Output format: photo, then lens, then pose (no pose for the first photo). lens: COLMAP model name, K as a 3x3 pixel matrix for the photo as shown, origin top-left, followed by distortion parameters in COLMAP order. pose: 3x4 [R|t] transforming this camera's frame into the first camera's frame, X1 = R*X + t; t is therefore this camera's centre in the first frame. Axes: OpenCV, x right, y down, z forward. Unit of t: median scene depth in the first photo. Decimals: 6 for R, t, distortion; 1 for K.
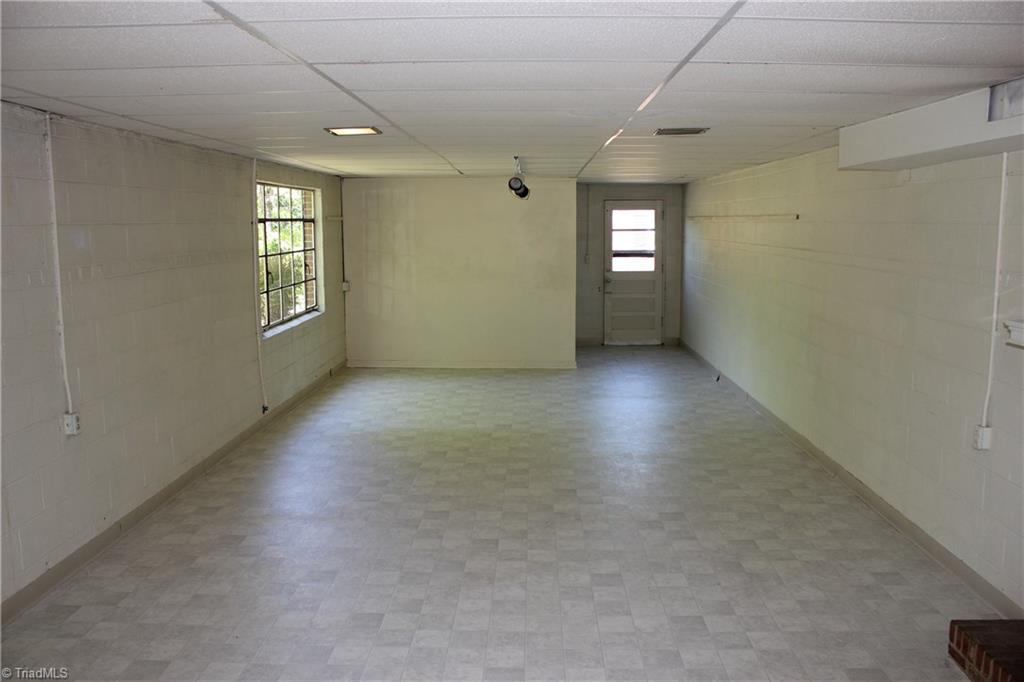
lens RADIAL K [[875.9, 0, 510.6], [0, 875.9, 347.0], [0, 0, 1]] dist [-0.150140, 0.159455]
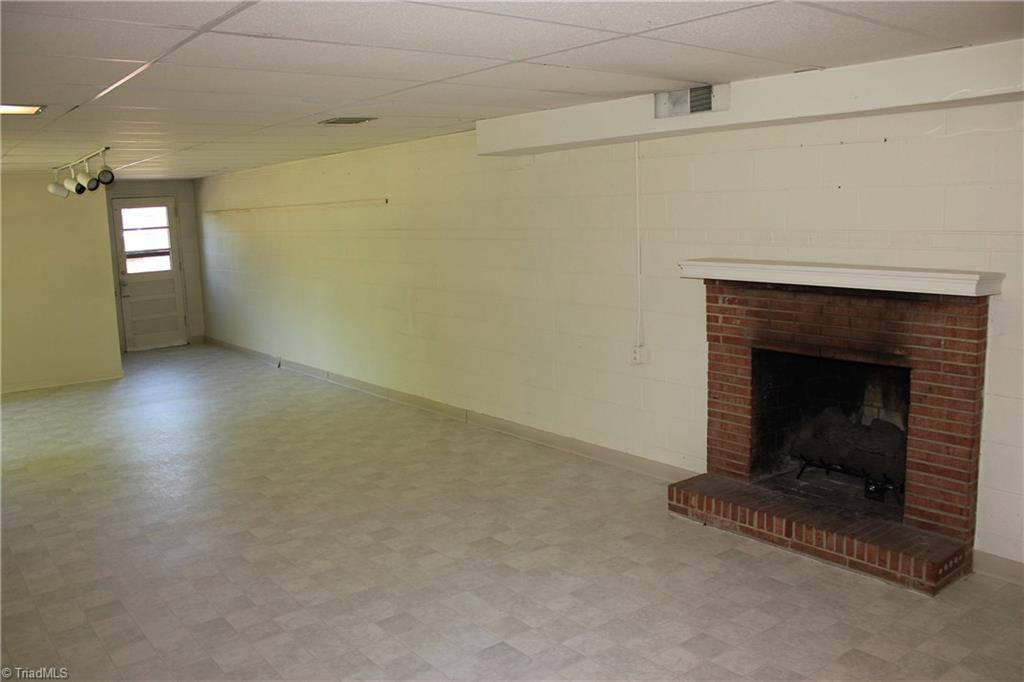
lens RADIAL K [[875.9, 0, 510.6], [0, 875.9, 347.0], [0, 0, 1]] dist [-0.150140, 0.159455]
pose [[0.779703, -0.123653, 0.613819, -0.148635], [0.122712, 0.991473, 0.043856, 0.003263], [-0.614008, 0.041128, 0.788228, 0.014487]]
